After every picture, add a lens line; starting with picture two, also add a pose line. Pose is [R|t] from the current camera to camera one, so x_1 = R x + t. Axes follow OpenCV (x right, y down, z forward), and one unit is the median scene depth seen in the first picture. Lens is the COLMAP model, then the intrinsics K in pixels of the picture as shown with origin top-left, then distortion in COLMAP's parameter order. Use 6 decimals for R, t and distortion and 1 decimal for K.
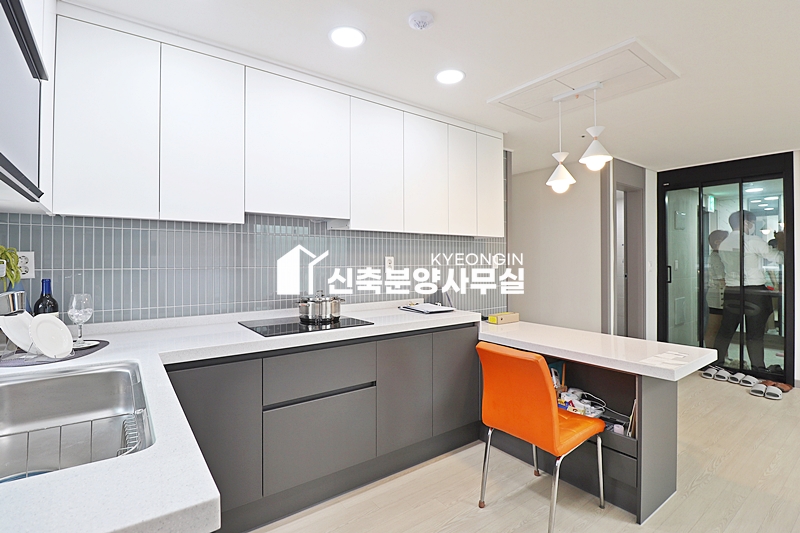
lens RADIAL K [[380.6, 0, 400.8], [0, 380.6, 259.6], [0, 0, 1]] dist [-0.003636, -0.004063]
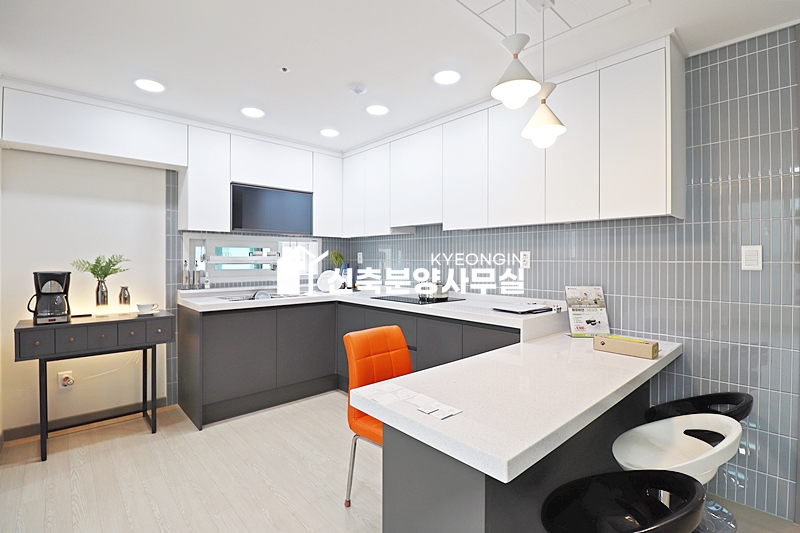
lens RADIAL K [[380.6, 0, 405.1], [0, 380.6, 259.0], [0, 0, 1]] dist [-0.003636, -0.004063]
pose [[0.102865, 0.019848, -0.994497, 0.932531], [-0.000910, 0.999802, 0.019860, -0.008368], [0.994695, -0.001138, 0.102863, 0.627549]]
